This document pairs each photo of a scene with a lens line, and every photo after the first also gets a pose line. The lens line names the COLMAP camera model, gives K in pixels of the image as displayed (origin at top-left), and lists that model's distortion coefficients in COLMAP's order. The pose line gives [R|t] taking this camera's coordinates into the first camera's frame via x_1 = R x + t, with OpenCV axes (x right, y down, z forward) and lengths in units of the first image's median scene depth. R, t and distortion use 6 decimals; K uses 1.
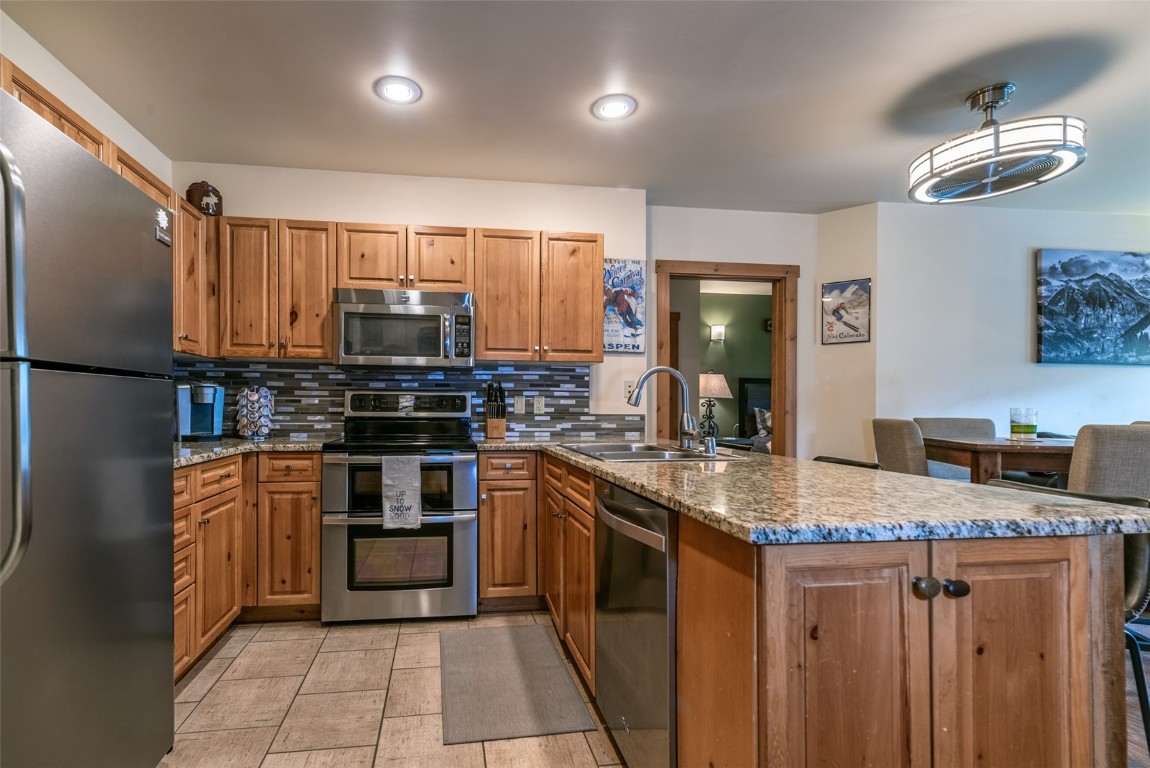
lens RADIAL K [[535.9, 0, 568.3], [0, 535.9, 412.2], [0, 0, 1]] dist [0.008931, 0.000802]
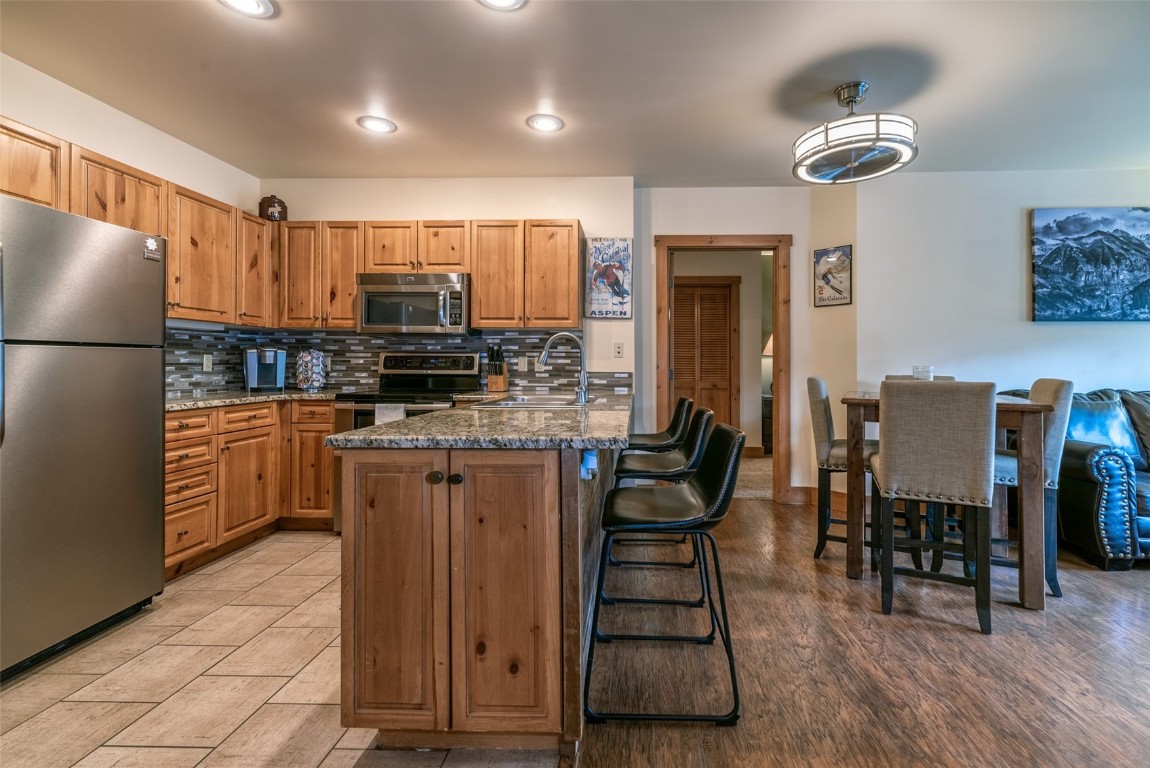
lens RADIAL K [[535.9, 0, 657.5], [0, 535.9, 362.3], [0, 0, 1]] dist [0.008931, 0.000802]
pose [[0.986846, -0.002258, -0.161649, 0.428194], [-0.000159, 0.999888, -0.014939, 0.000599], [0.161665, 0.014769, 0.986735, -0.132696]]
